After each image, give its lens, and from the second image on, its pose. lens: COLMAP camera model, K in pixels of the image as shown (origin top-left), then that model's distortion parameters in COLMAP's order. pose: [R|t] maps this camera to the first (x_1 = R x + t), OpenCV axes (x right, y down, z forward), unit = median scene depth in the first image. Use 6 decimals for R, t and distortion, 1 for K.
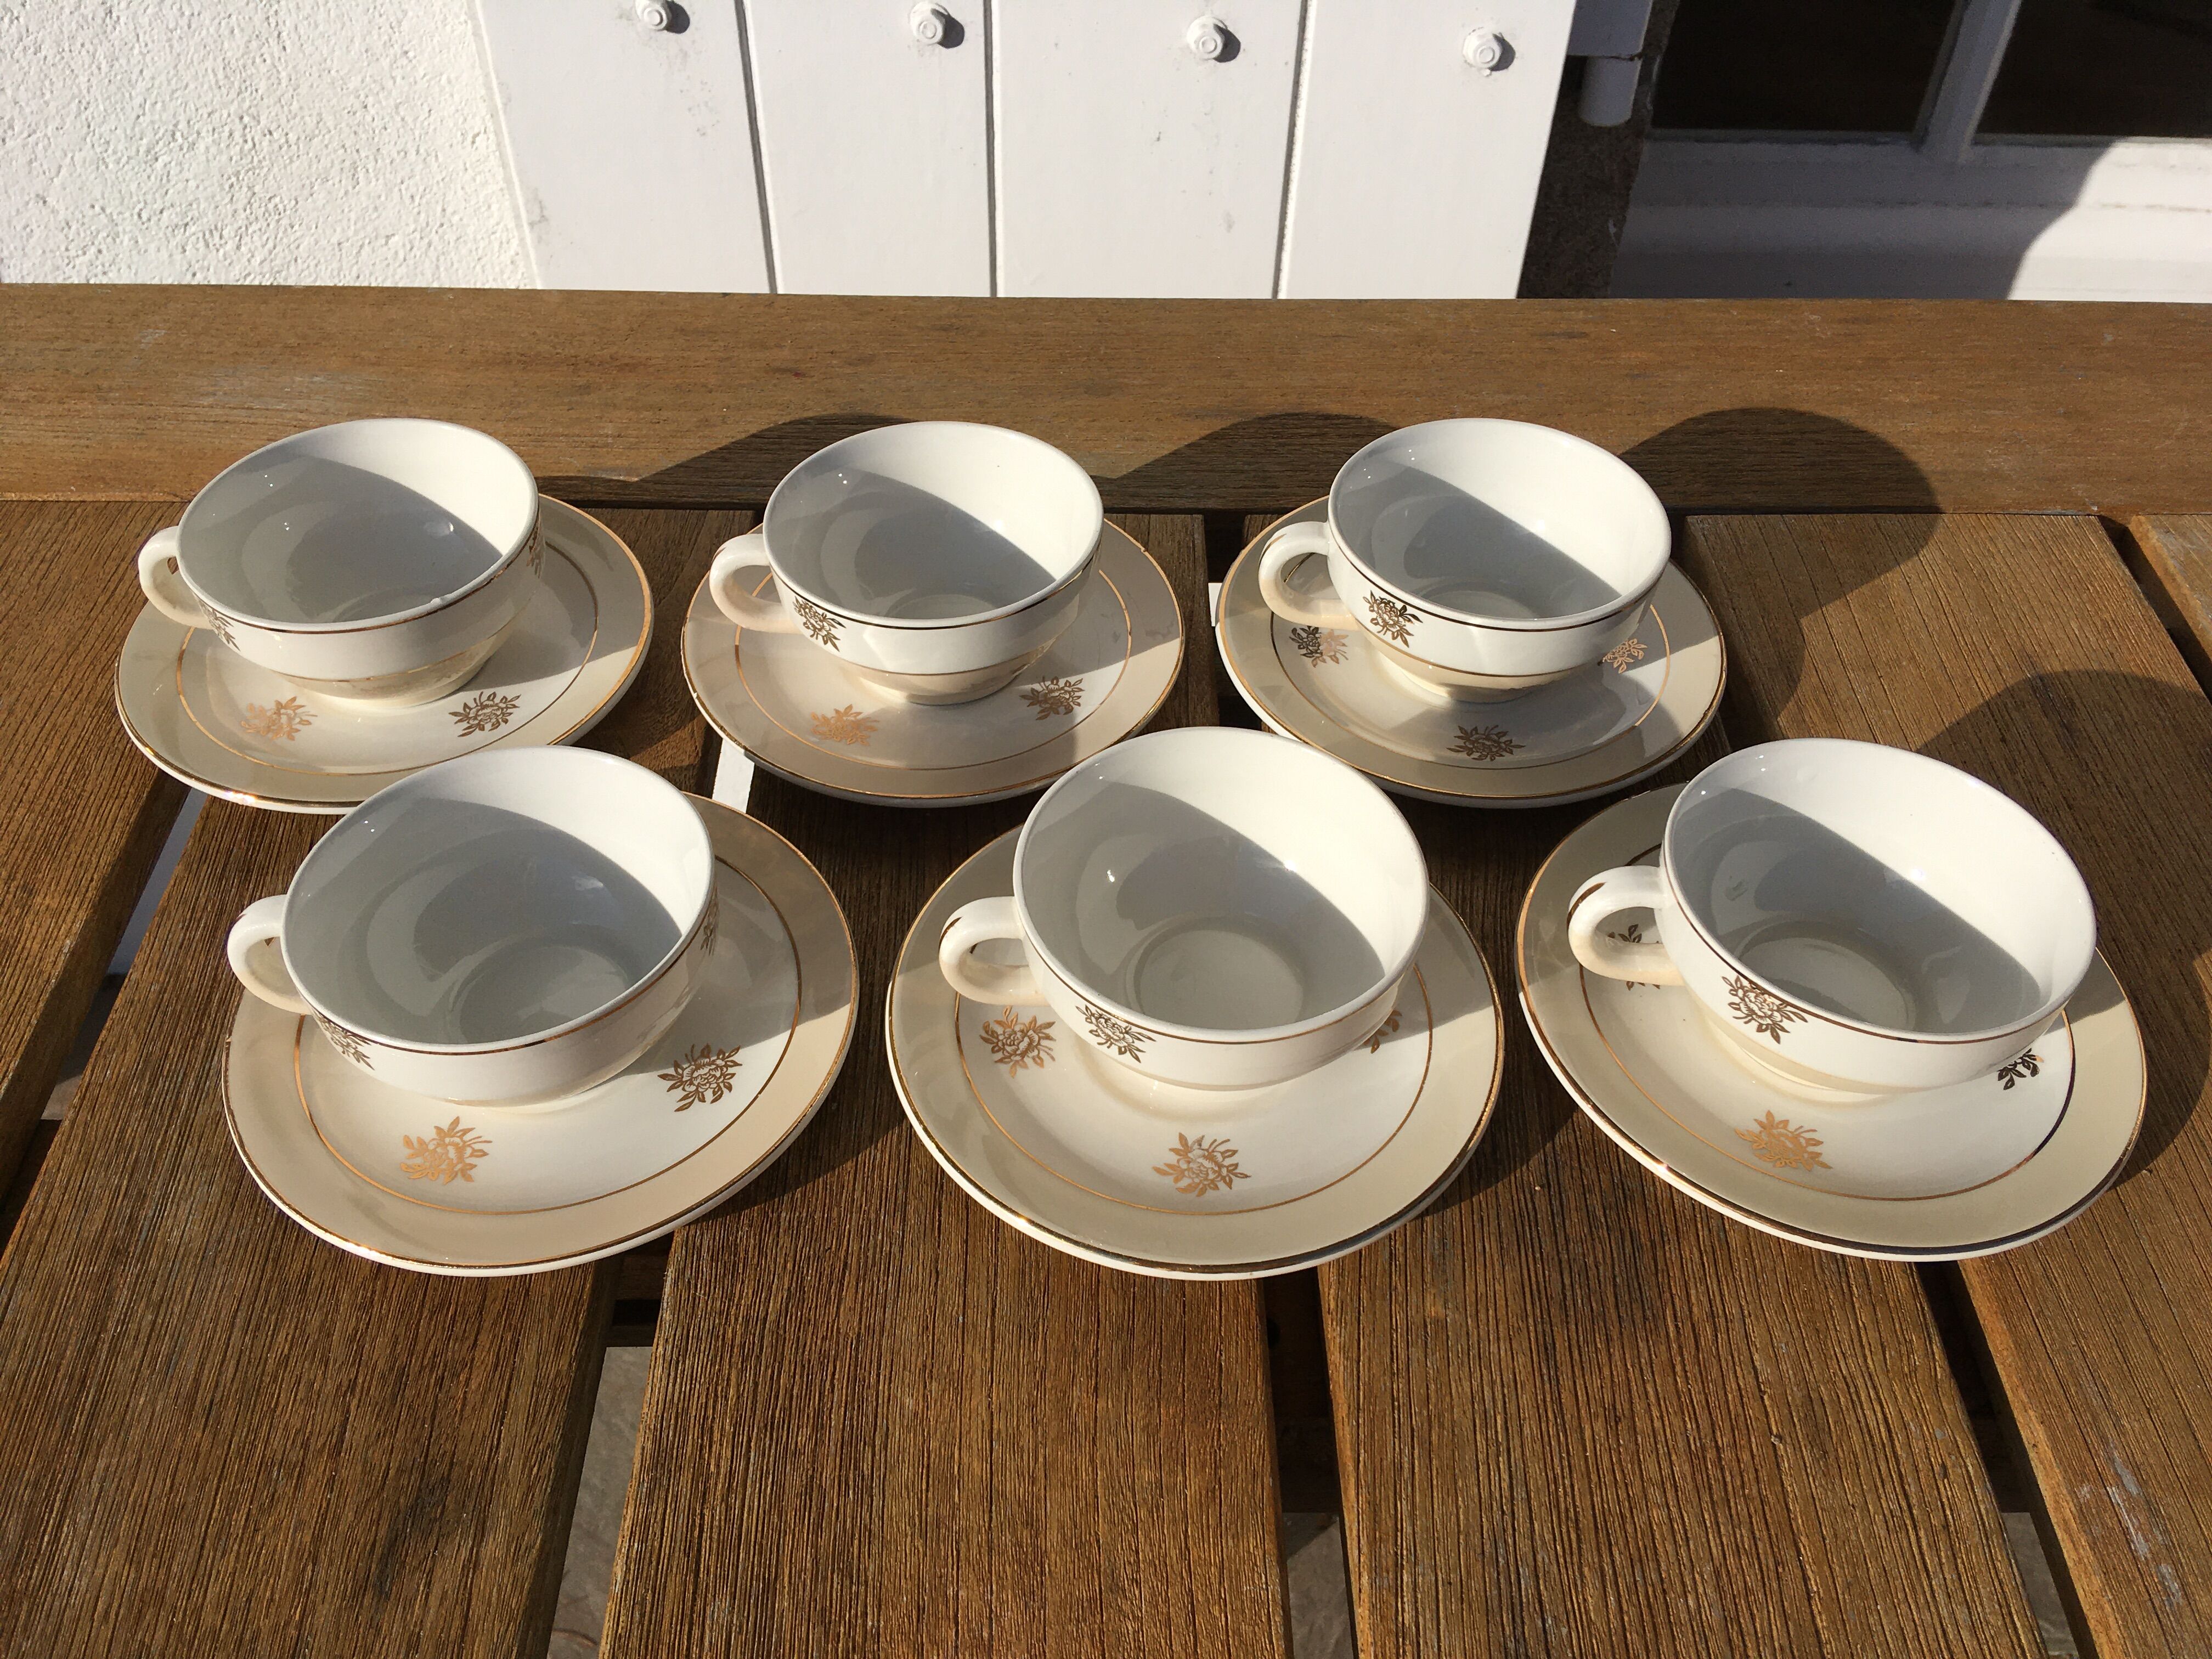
lens RADIAL K [[1912.8, 0, 1093.9], [0, 1912.8, 826.0], [0, 0, 1]] dist [0.109853, -0.204839]
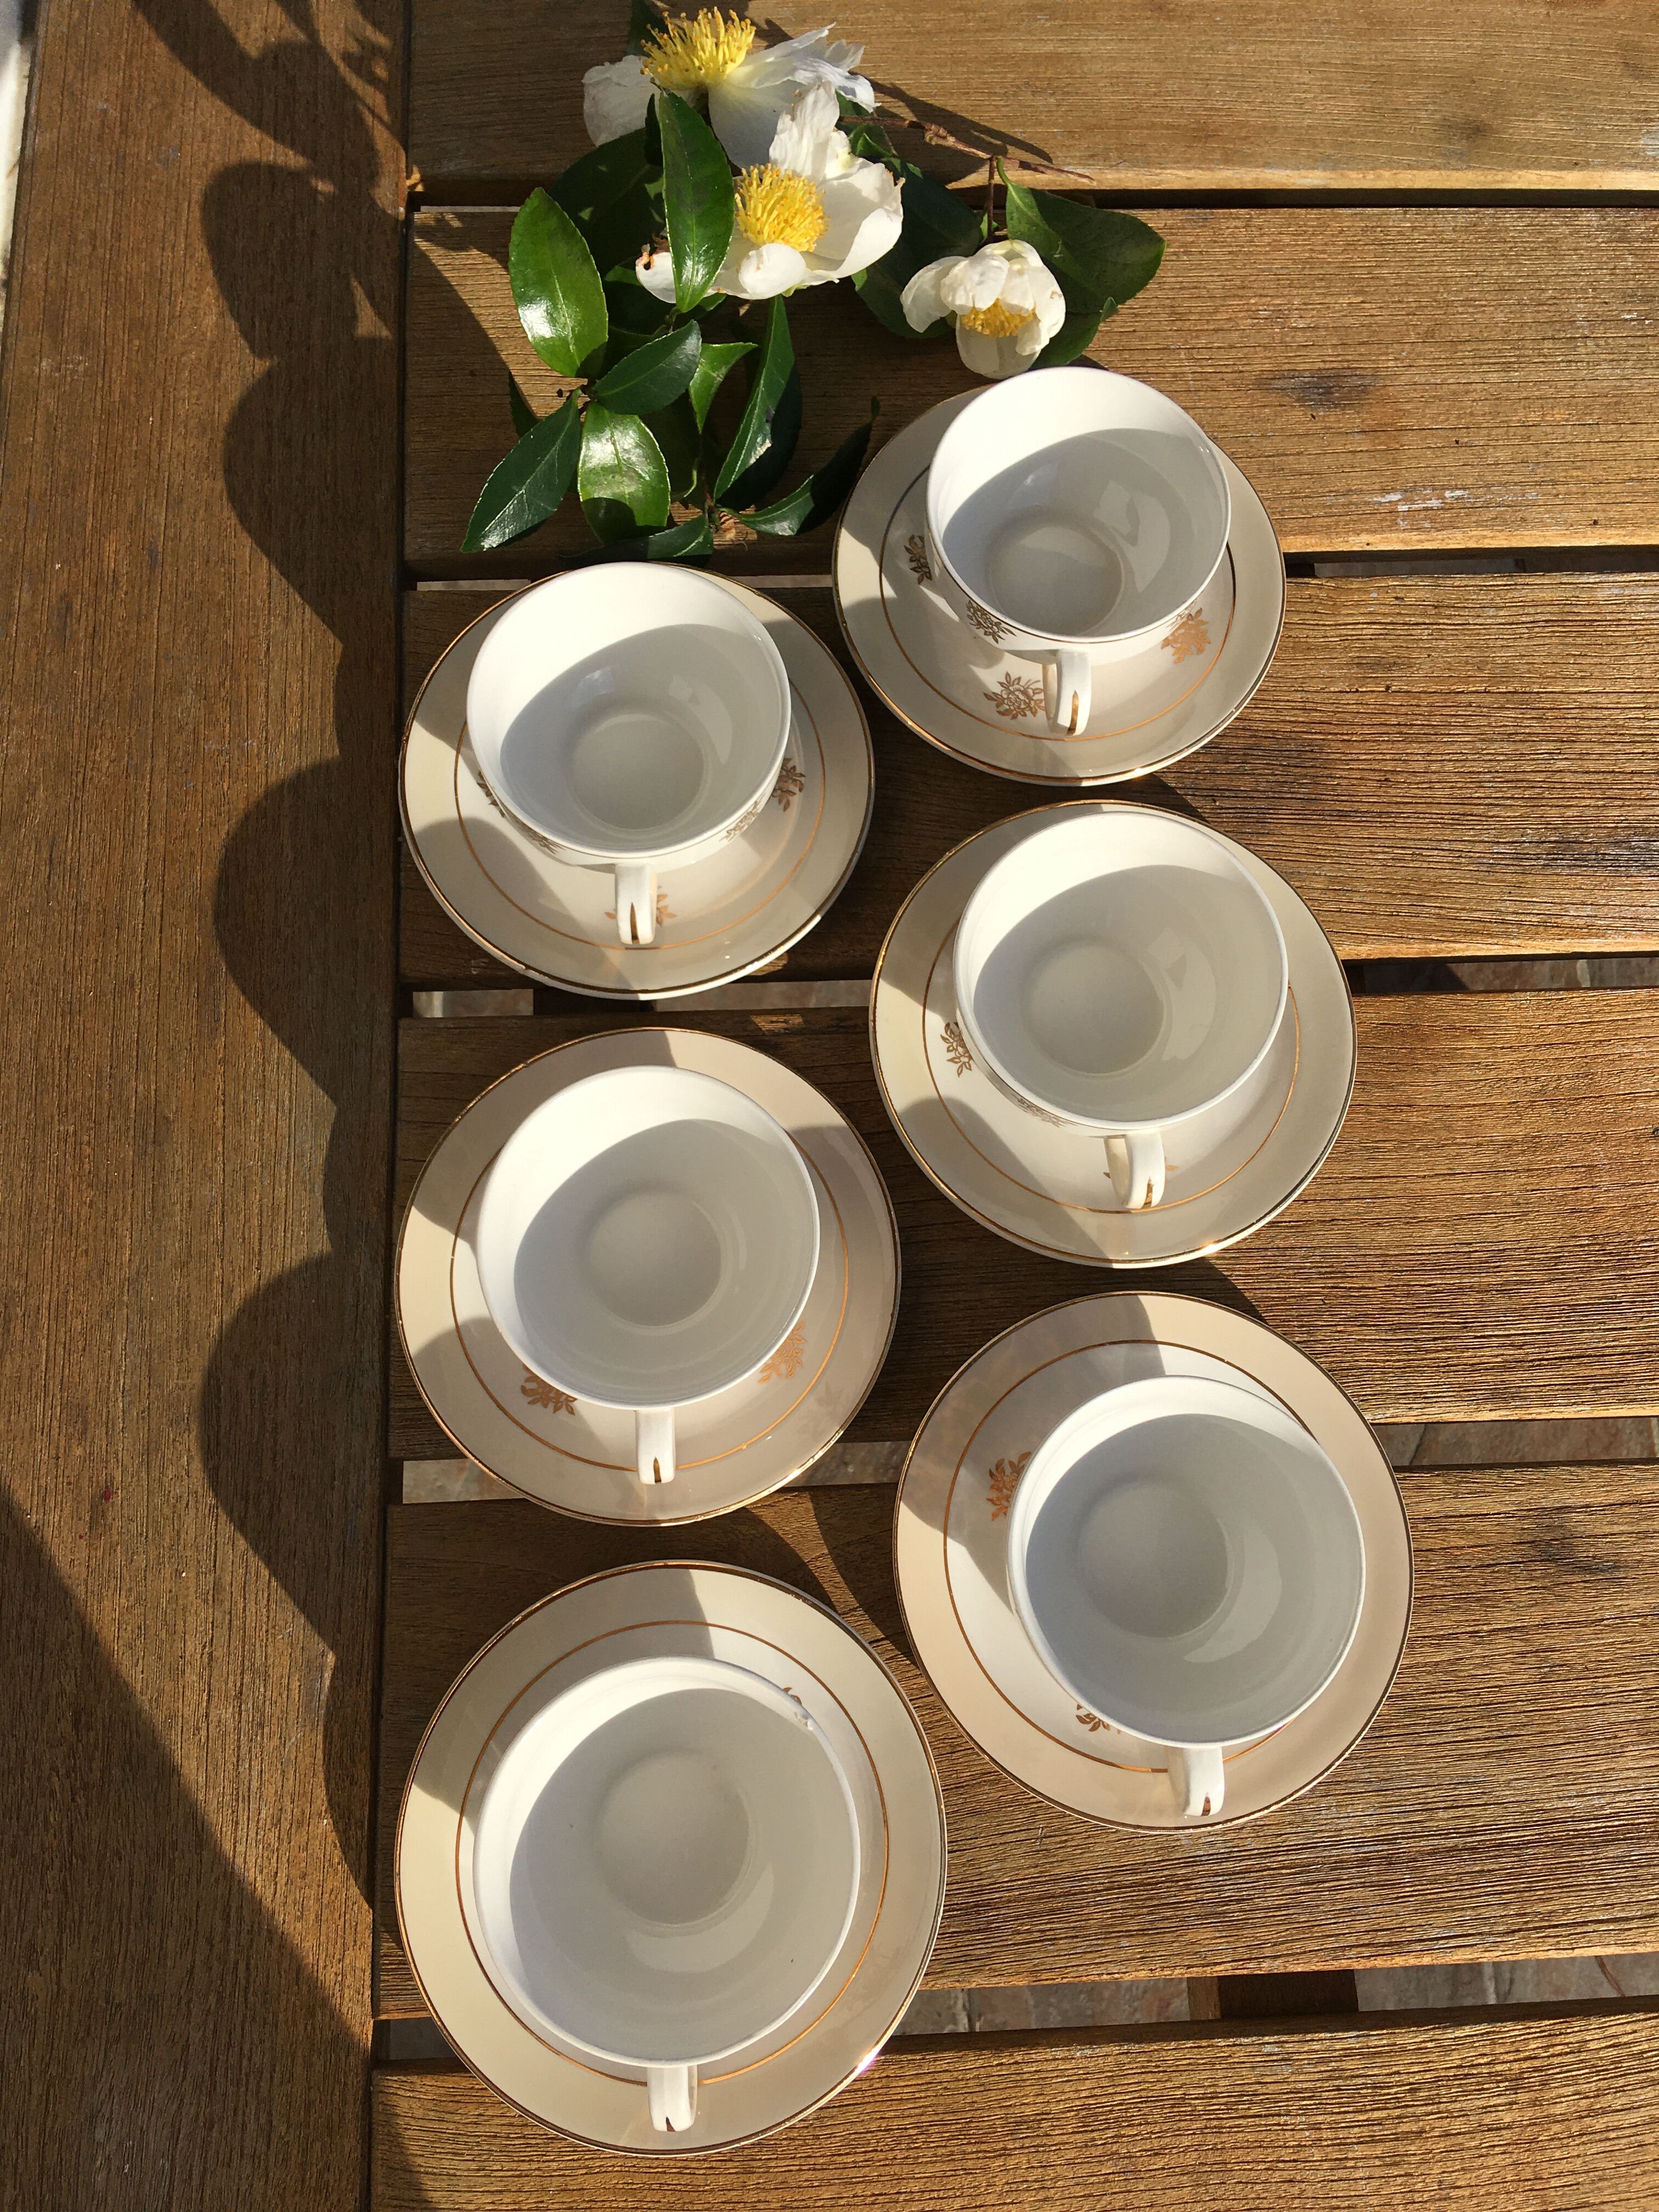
lens RADIAL K [[1912.8, 0, 810.7], [0, 1912.8, 1086.6], [0, 0, 1]] dist [0.109853, -0.204839]
pose [[-0.034203, -0.966620, 0.253920, -0.276979], [0.681208, 0.163359, 0.713632, -0.864563], [-0.731291, 0.197381, 0.652882, 0.305791]]
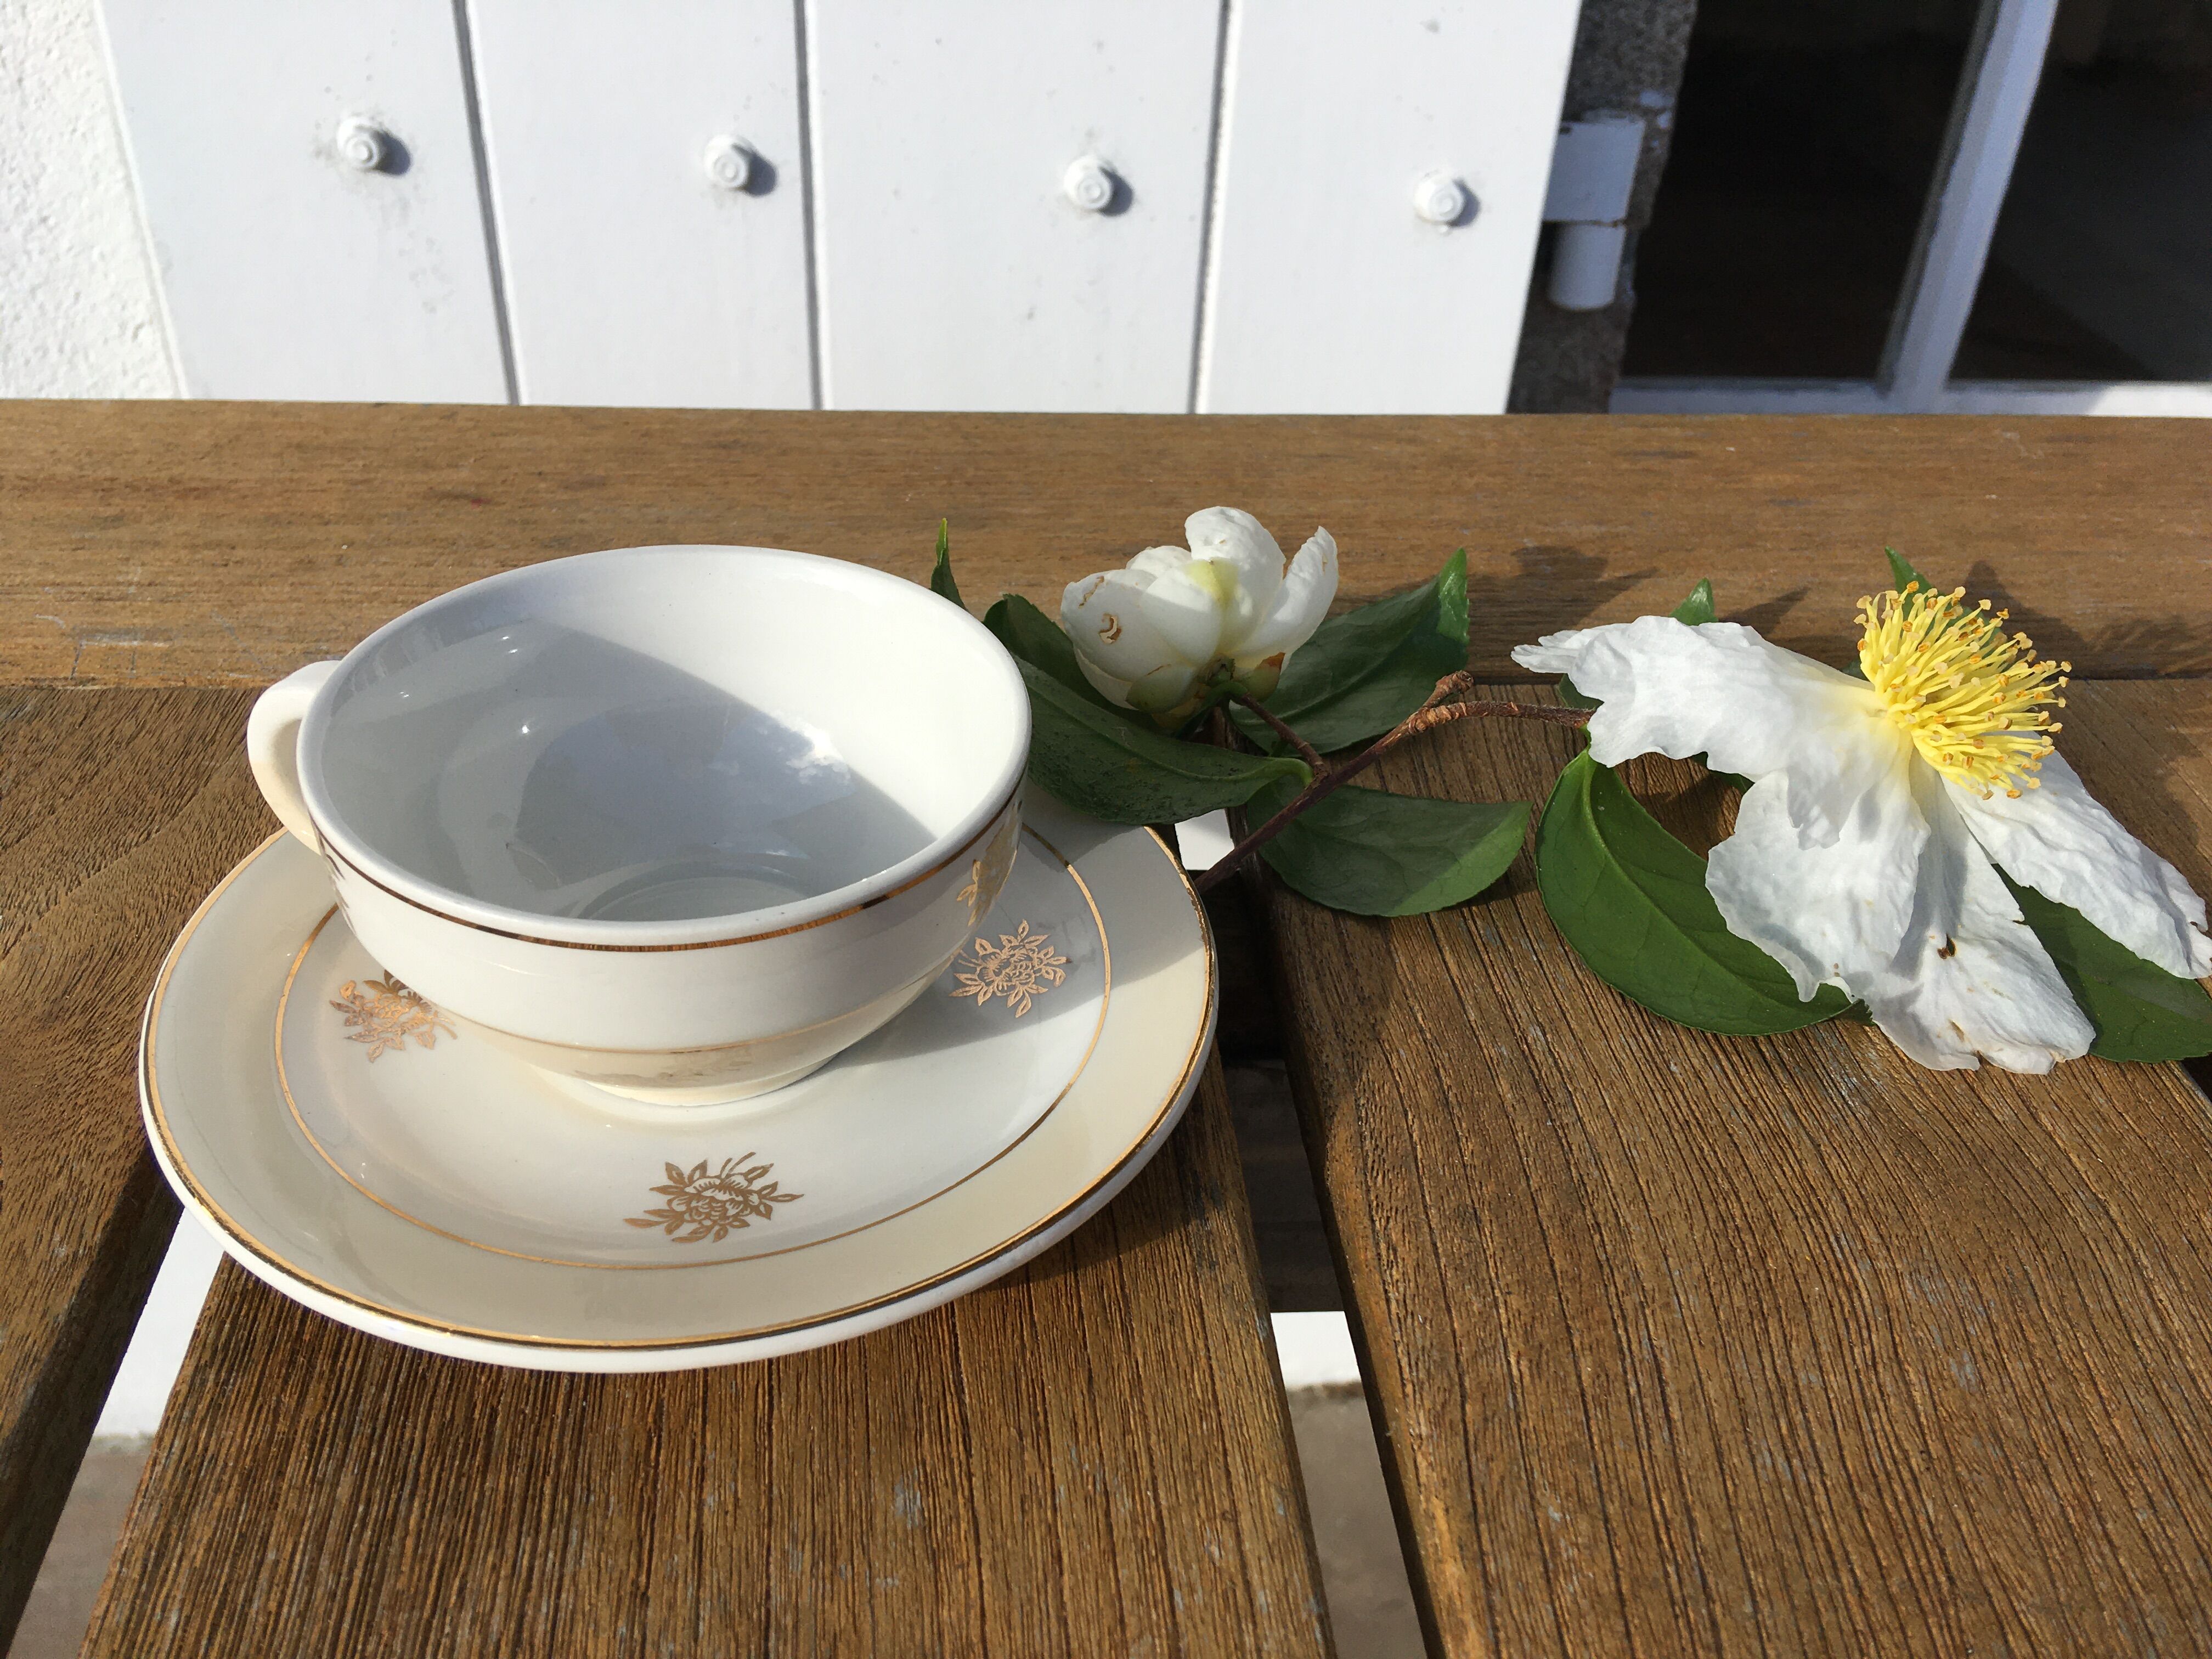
lens RADIAL K [[1912.8, 0, 1087.9], [0, 1912.8, 834.5], [0, 0, 1]] dist [0.109853, -0.204839]
pose [[0.997184, -0.019281, 0.072479, -0.007620], [0.032401, 0.982303, -0.184474, -0.011390], [-0.067639, 0.186303, 0.980161, 0.538384]]
